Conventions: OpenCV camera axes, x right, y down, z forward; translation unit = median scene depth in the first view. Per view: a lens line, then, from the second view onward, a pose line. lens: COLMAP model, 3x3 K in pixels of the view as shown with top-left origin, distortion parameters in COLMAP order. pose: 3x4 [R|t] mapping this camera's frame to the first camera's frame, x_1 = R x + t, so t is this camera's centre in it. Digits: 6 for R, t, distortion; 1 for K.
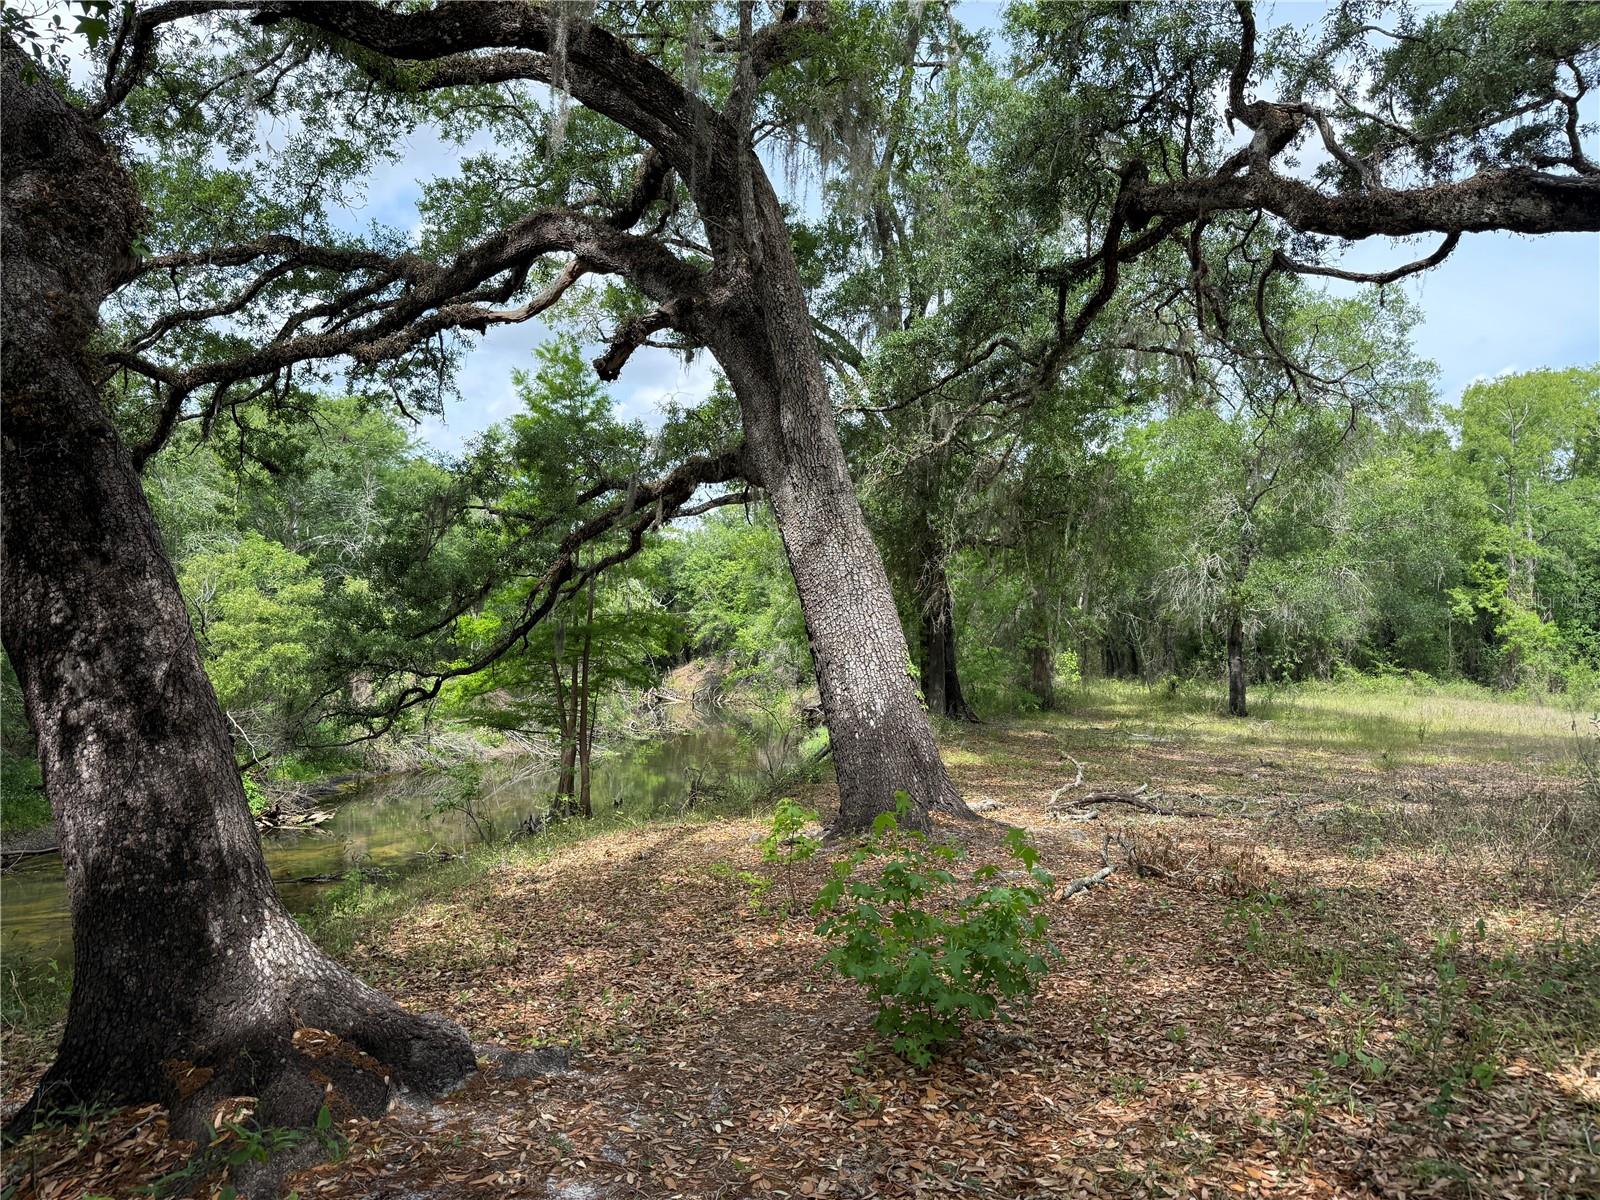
lens RADIAL K [[1132.6, 0, 802.8], [0, 1132.6, 598.5], [0, 0, 1]] dist [0.029802, -0.036268]
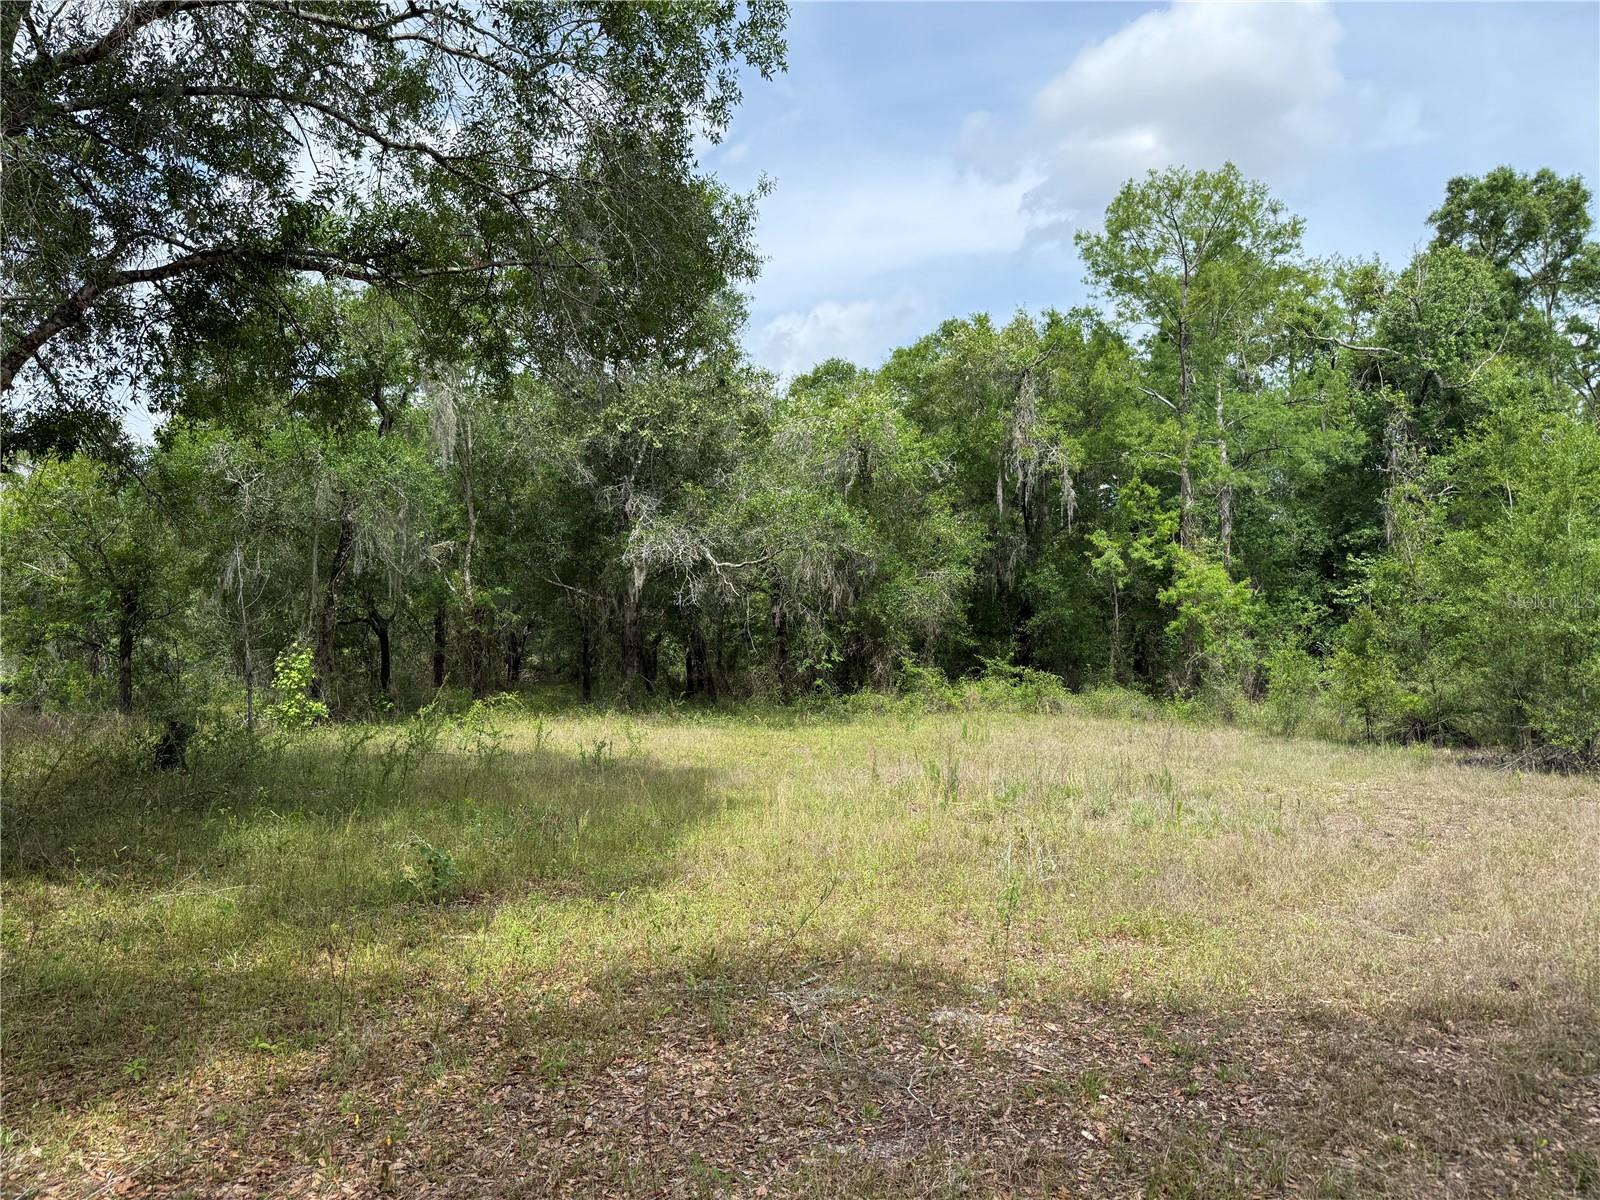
lens RADIAL K [[1132.6, 0, 799.1], [0, 1132.6, 603.5], [0, 0, 1]] dist [0.029802, -0.036268]
pose [[0.984568, -0.020066, 0.173850, 1.053794], [0.022068, 0.999711, -0.009587, 0.106732], [-0.173607, 0.013275, 0.984726, 1.485650]]
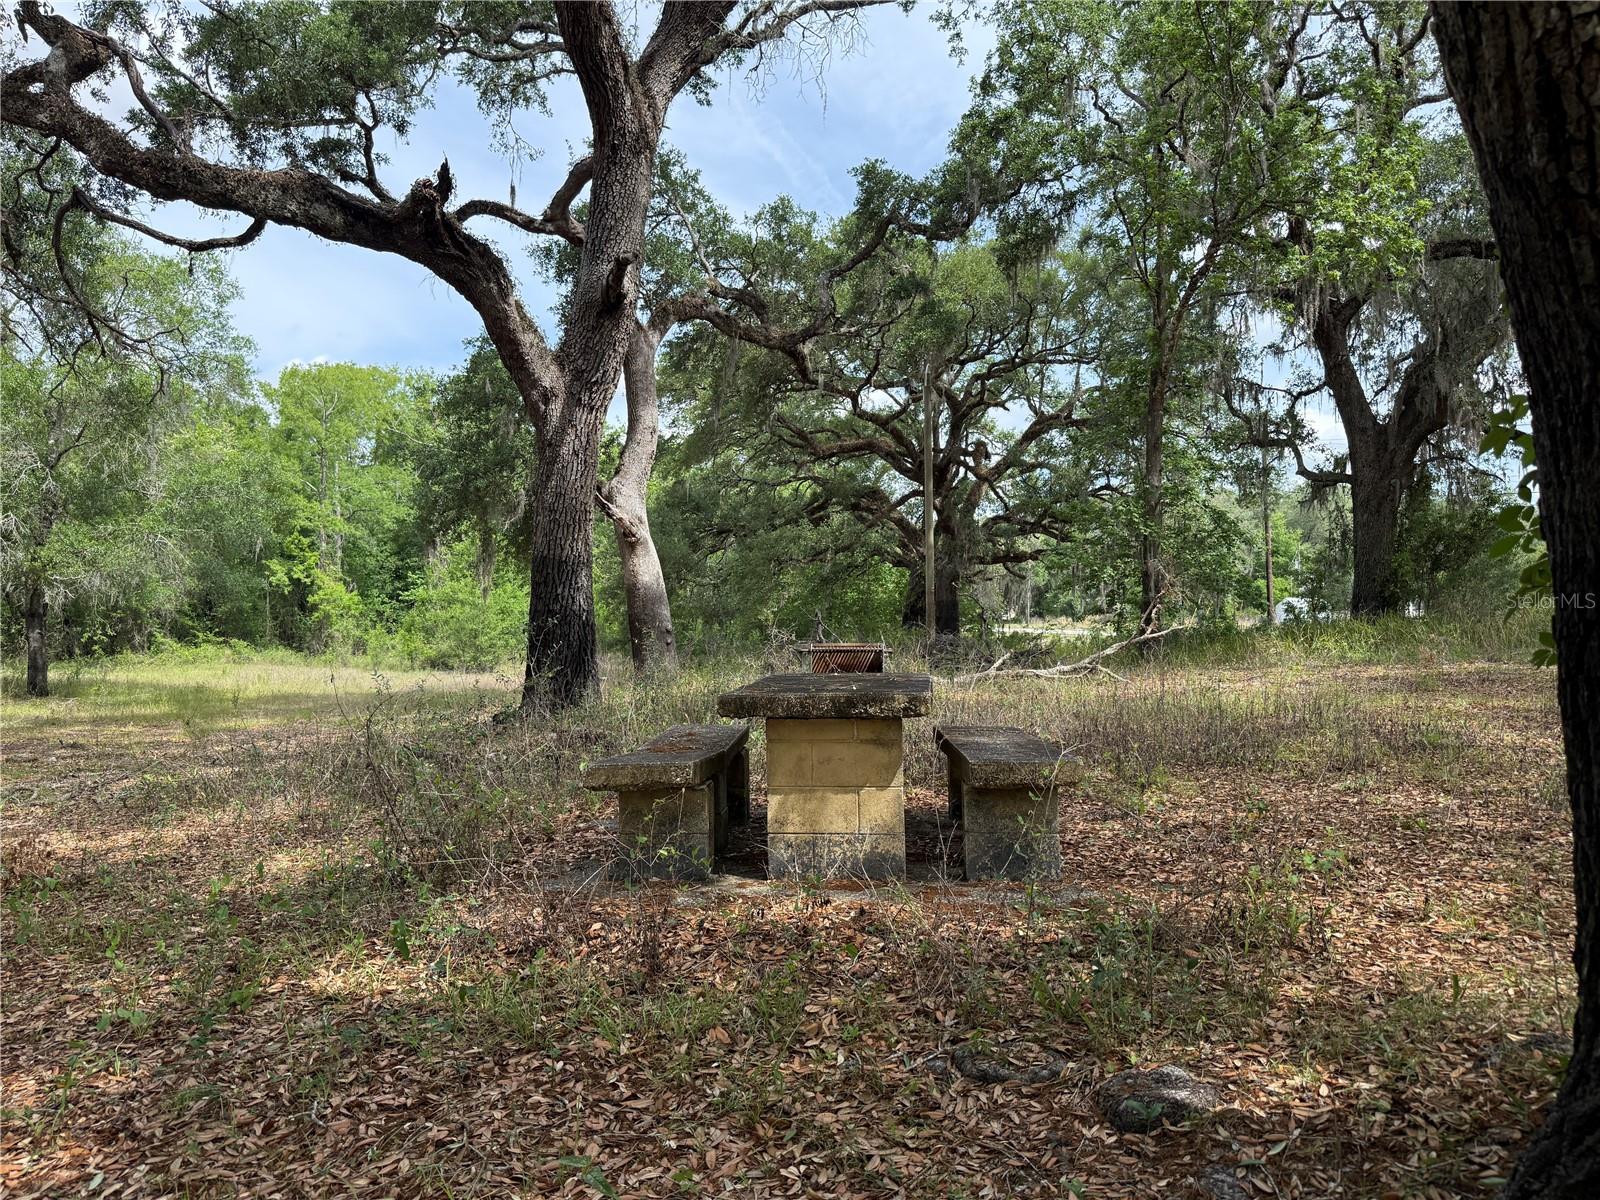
lens RADIAL K [[1132.6, 0, 798.2], [0, 1132.6, 602.2], [0, 0, 1]] dist [0.029802, -0.036268]
pose [[0.581122, -0.006267, 0.813792, 0.002603], [-0.017903, 0.999630, 0.020483, 0.000510], [-0.813619, -0.026472, 0.580795, -0.013038]]
